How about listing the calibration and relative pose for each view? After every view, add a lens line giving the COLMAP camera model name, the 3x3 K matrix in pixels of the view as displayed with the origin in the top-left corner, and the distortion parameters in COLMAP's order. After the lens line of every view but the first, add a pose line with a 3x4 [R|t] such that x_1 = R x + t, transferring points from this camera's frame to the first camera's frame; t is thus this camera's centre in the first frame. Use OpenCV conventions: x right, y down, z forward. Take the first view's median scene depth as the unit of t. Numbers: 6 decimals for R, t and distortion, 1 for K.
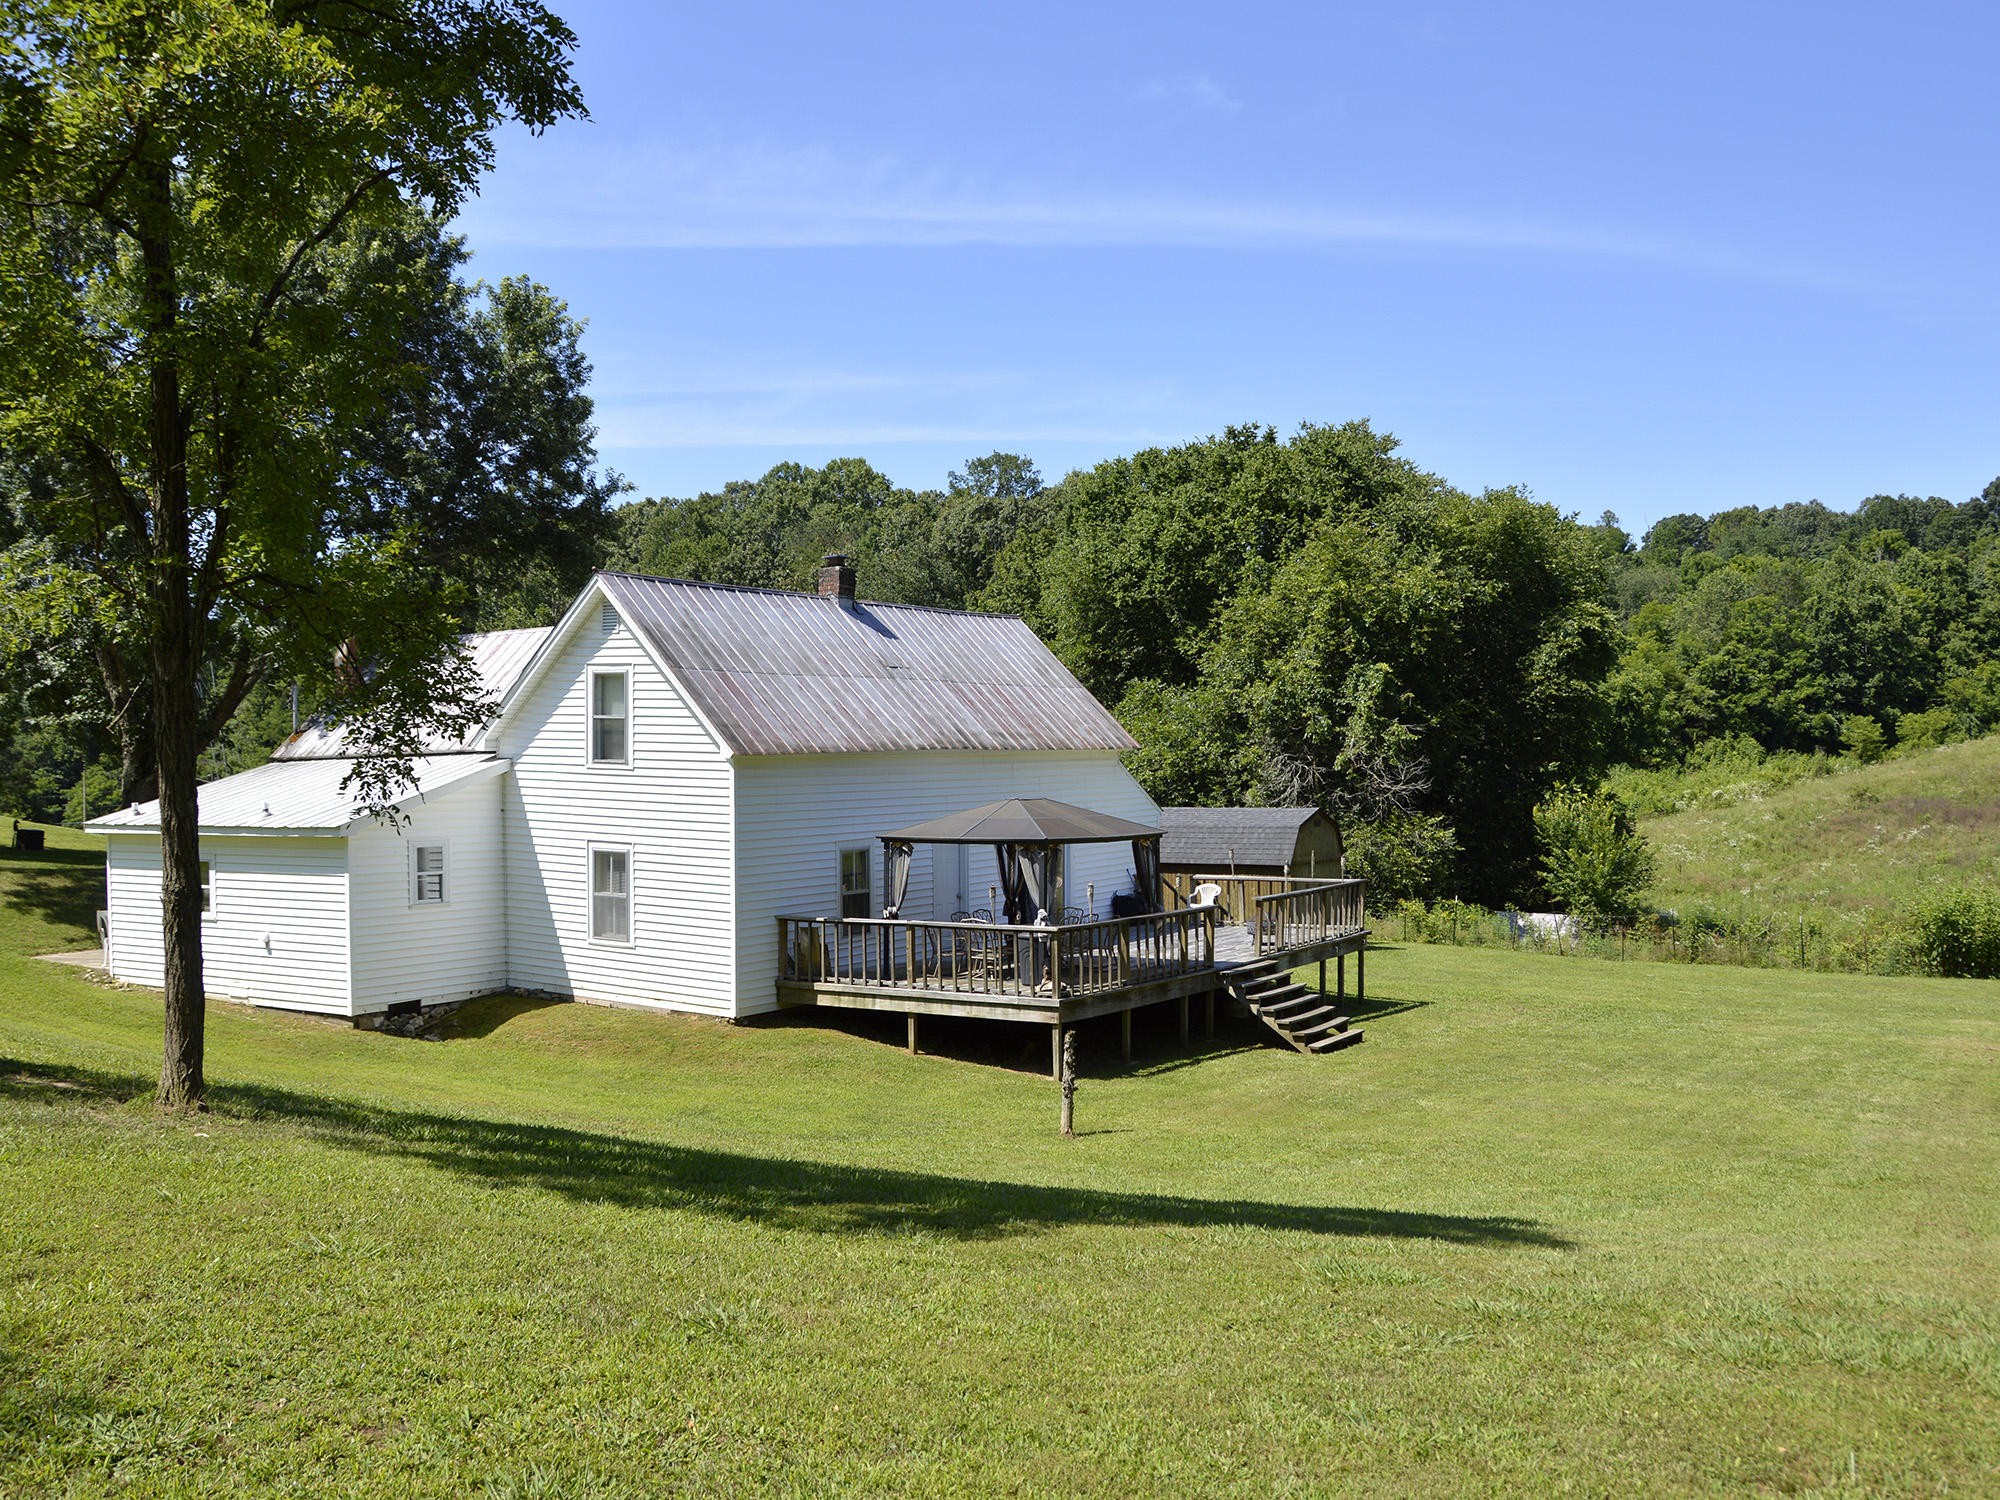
lens RADIAL K [[1888.4, 0, 1134.8], [0, 1888.4, 755.3], [0, 0, 1]] dist [-0.162952, 0.129056]
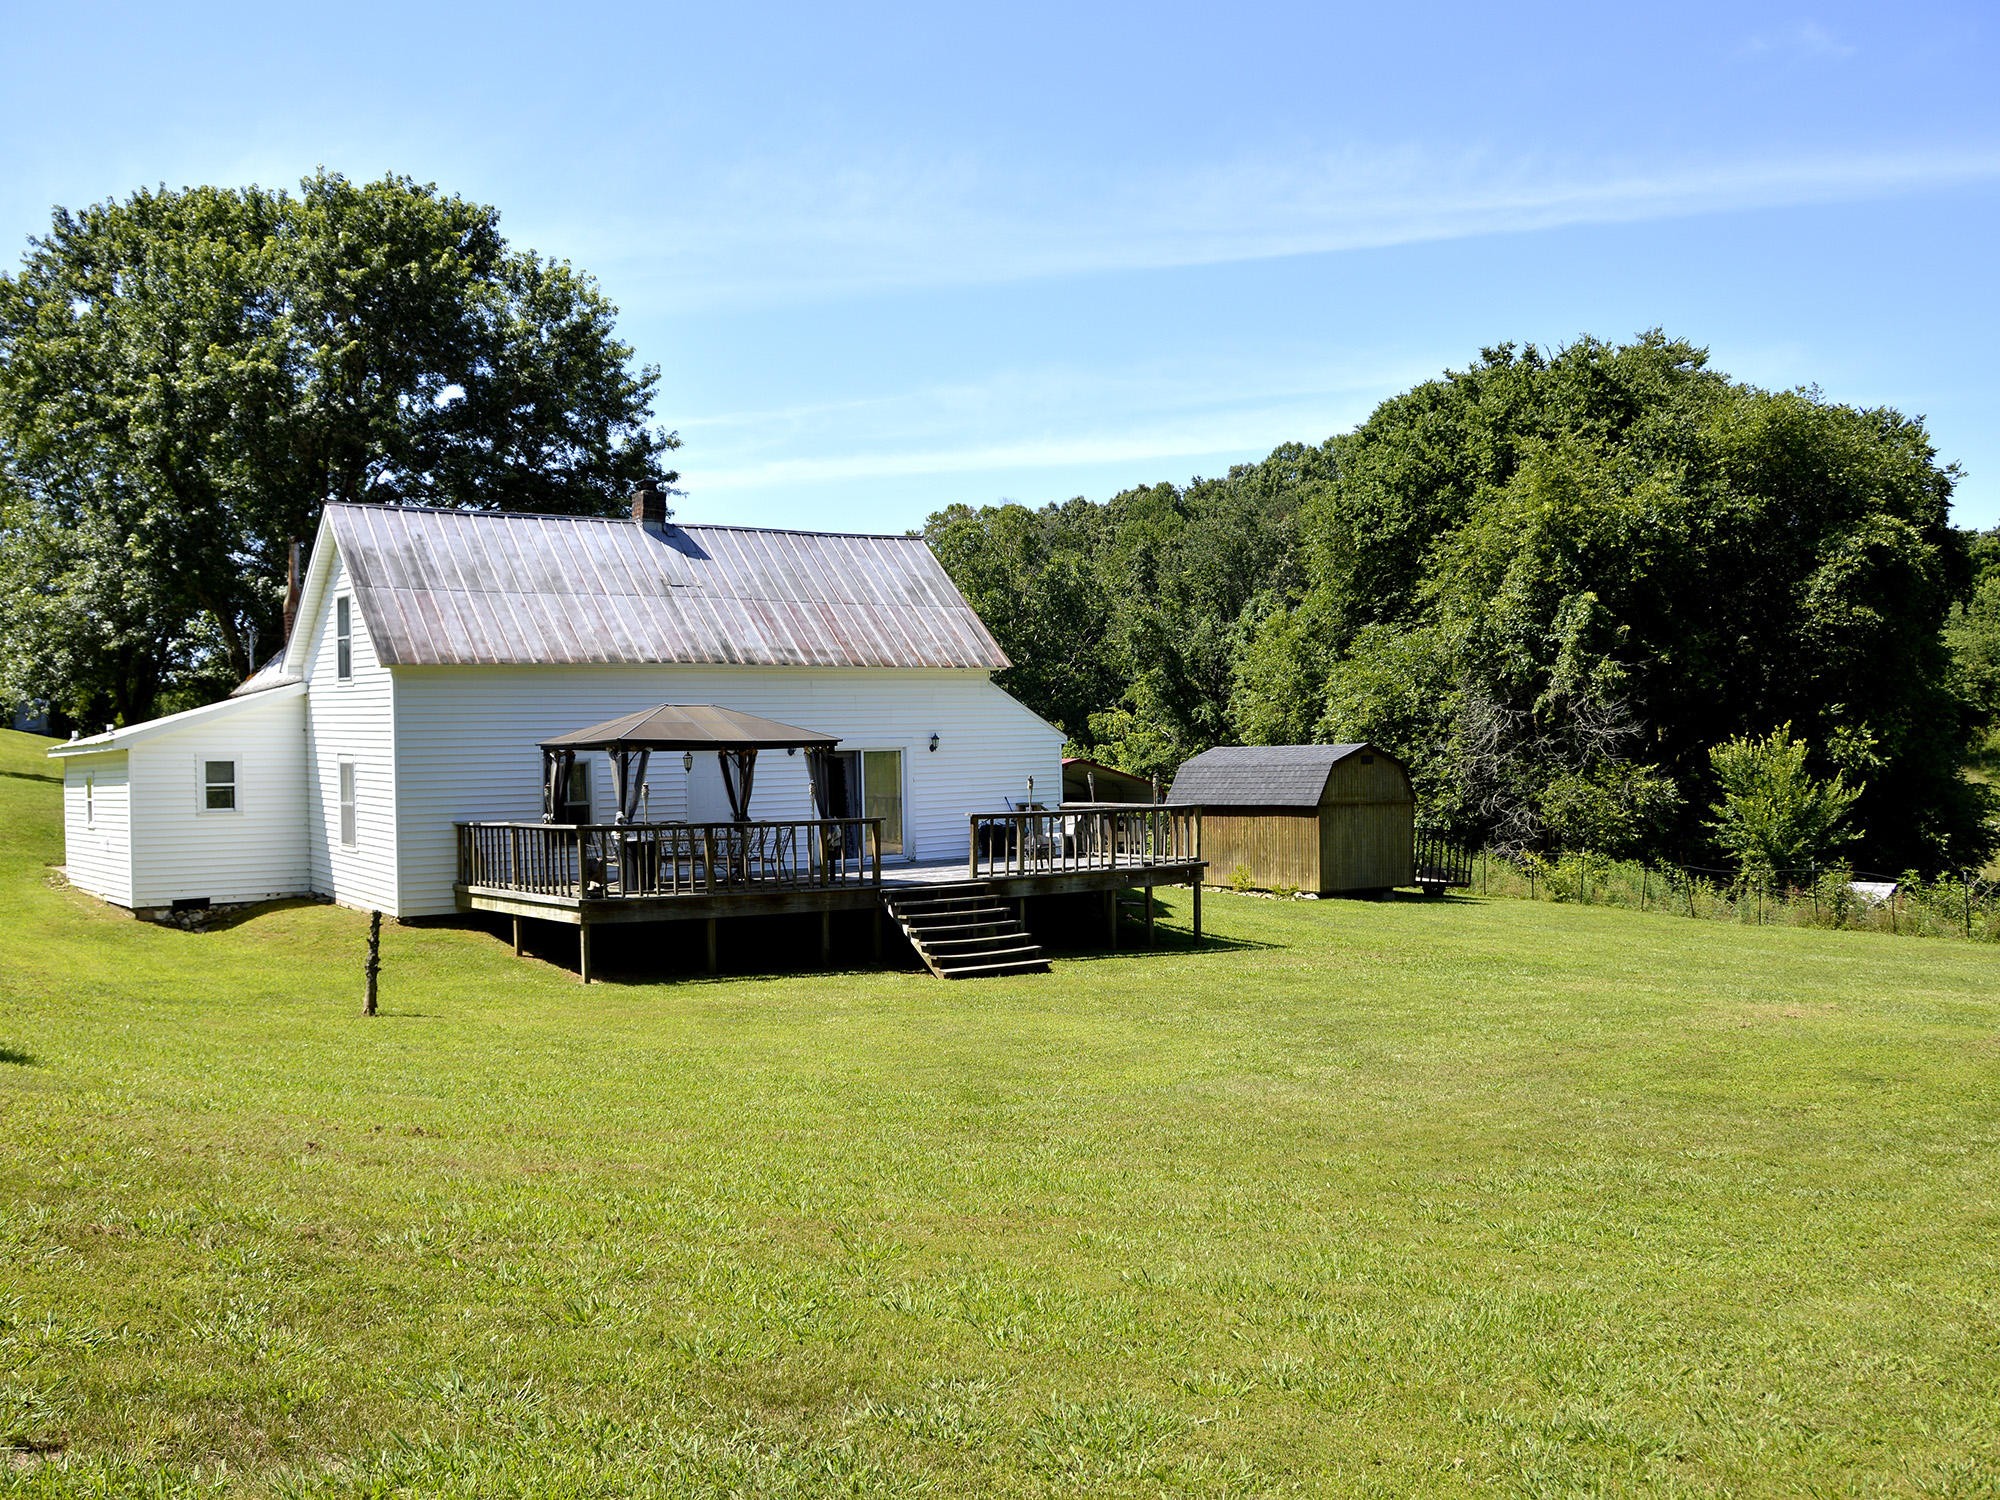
lens RADIAL K [[1888.4, 0, 1134.8], [0, 1888.4, 755.3], [0, 0, 1]] dist [-0.162952, 0.129056]
pose [[0.917783, -0.012981, -0.396869, 0.284559], [0.011955, 0.999916, -0.005060, 0.029802], [0.396901, -0.000101, 0.917861, 0.107740]]
